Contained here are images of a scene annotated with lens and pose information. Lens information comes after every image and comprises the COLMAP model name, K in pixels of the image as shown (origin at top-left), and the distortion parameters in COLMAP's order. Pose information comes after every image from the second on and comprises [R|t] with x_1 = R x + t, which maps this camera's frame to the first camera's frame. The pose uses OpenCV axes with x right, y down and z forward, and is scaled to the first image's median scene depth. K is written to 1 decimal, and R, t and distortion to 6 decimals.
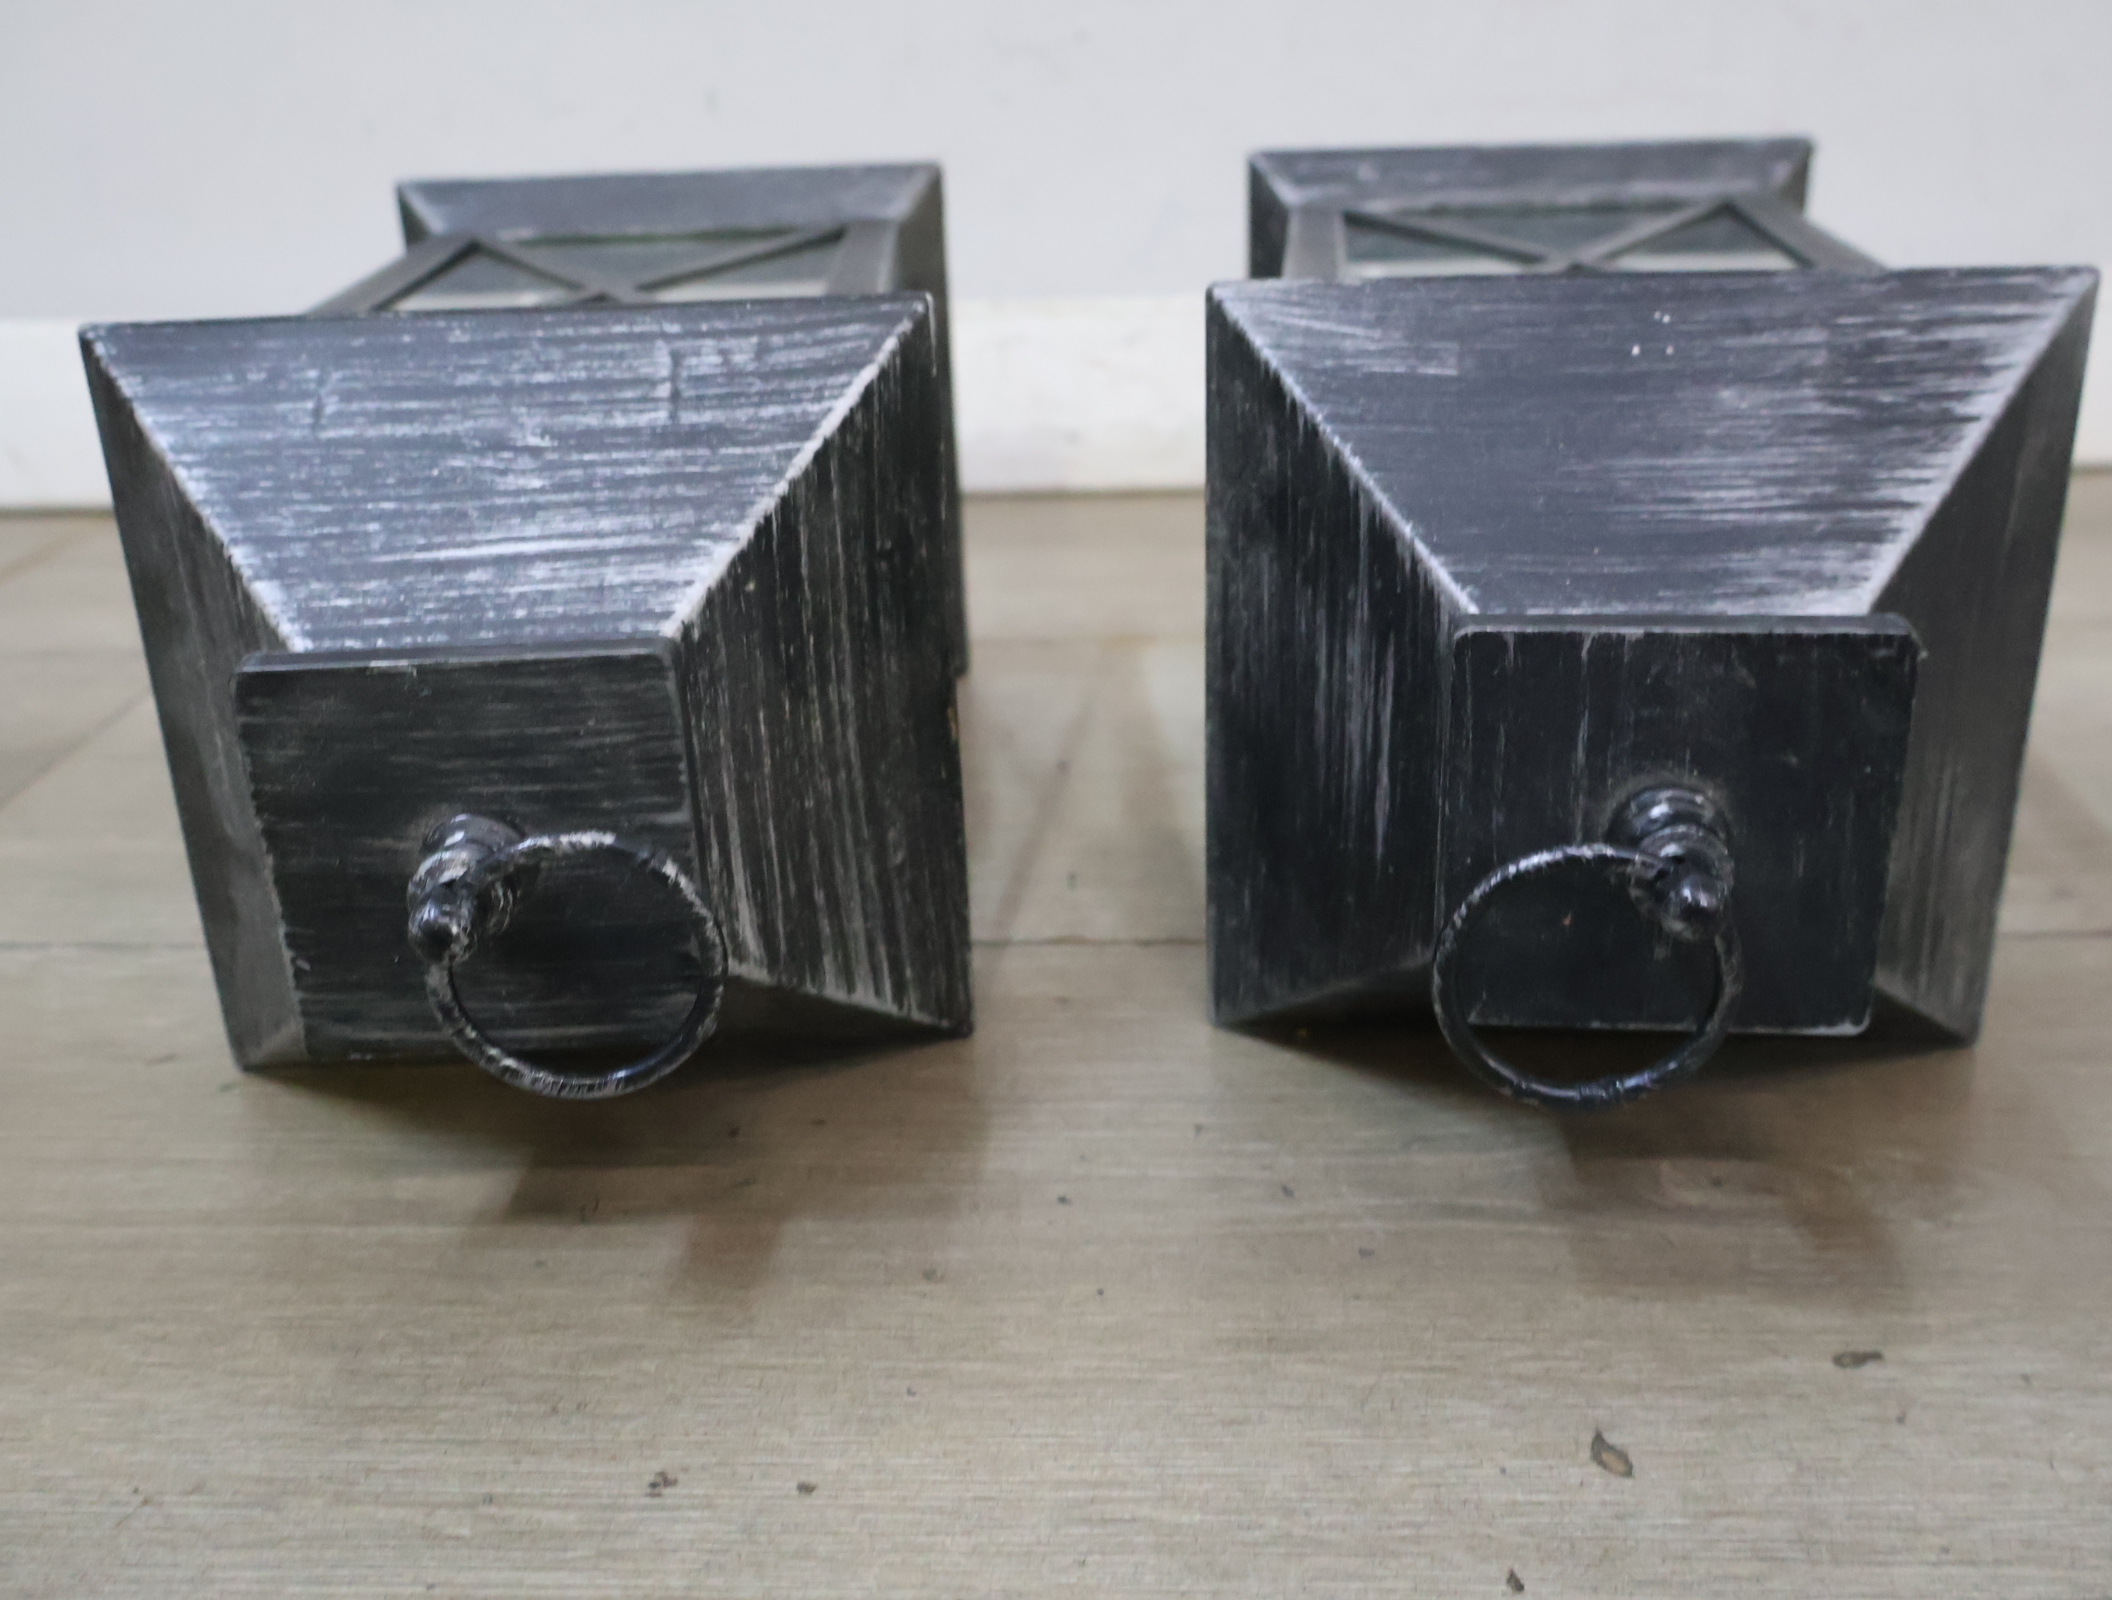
lens RADIAL K [[2061.6, 0, 1045.2], [0, 2061.6, 800.1], [0, 0, 1]] dist [0.012906, 0.000000]
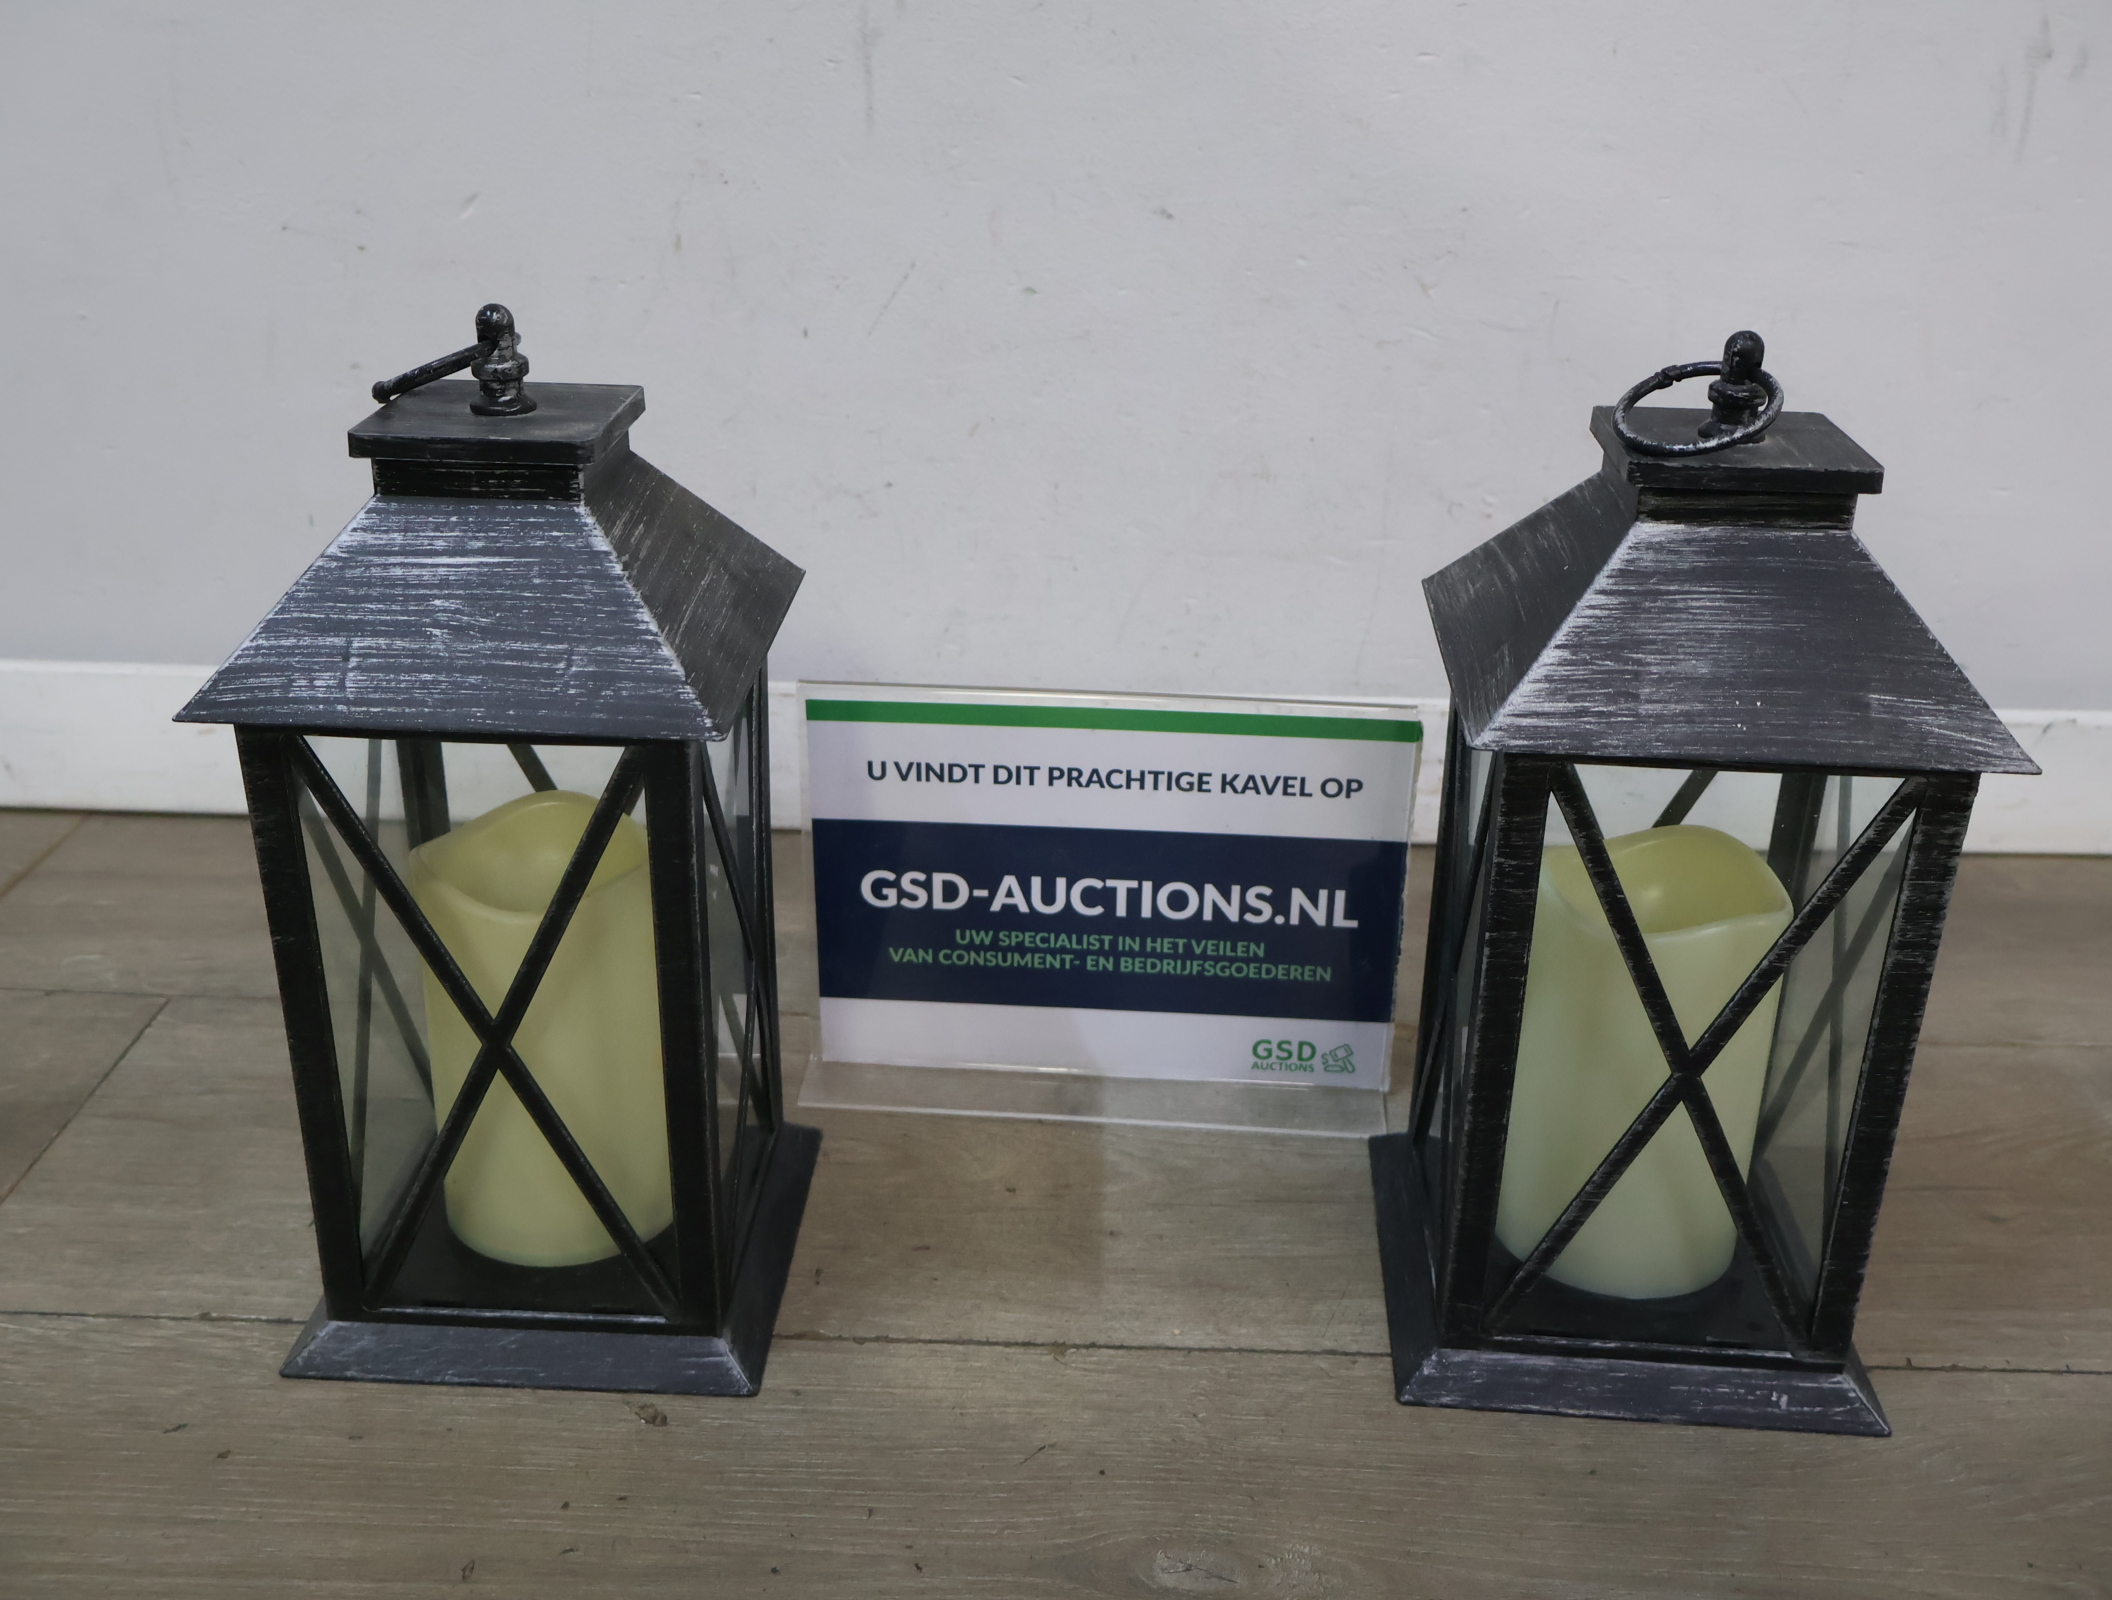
lens RADIAL K [[2061.6, 0, 1043.6], [0, 2061.6, 803.3], [0, 0, 1]] dist [0.012906, 0.000000]
pose [[-0.995290, -0.082503, 0.050905, -0.815625], [0.095129, -0.730066, 0.676723, -1.321045], [-0.018668, 0.678378, 0.734476, -0.097244]]
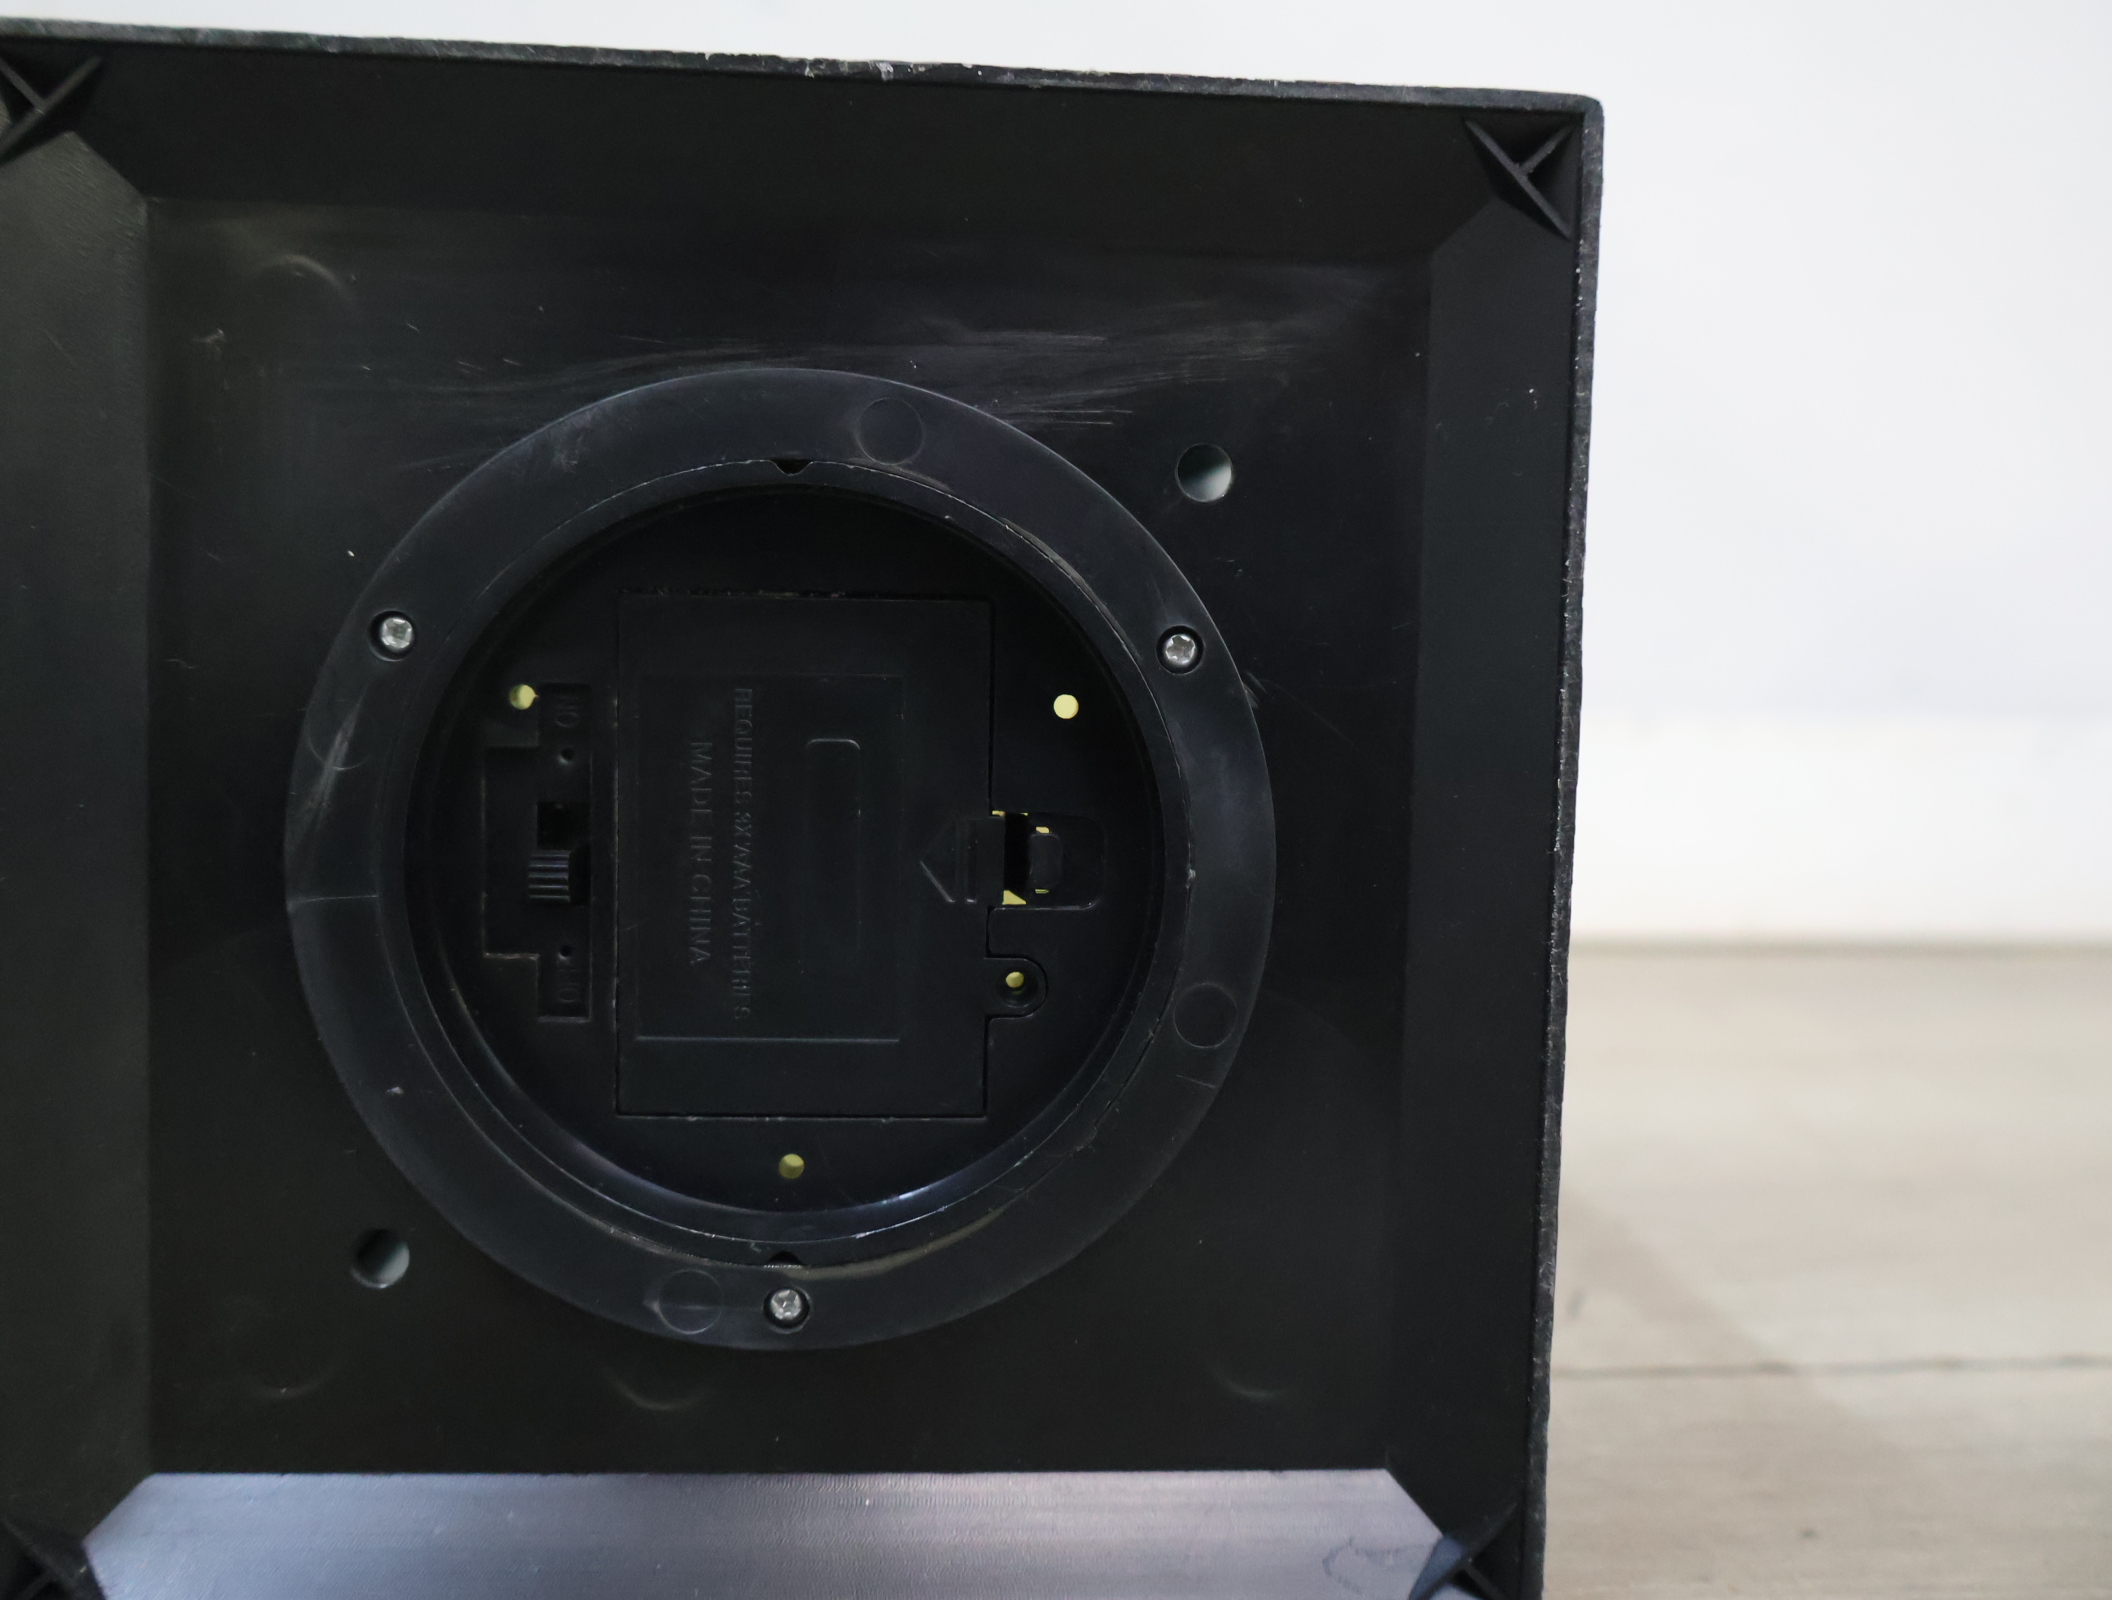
lens RADIAL K [[2061.6, 0, 1040.0], [0, 2061.6, 782.3], [0, 0, 1]] dist [0.012906, 0.000000]
pose [[-0.996271, -0.058286, -0.063616, -0.939963], [-0.030593, -0.450781, 0.892110, -0.970775], [-0.080675, 0.890730, 0.447317, 1.095387]]
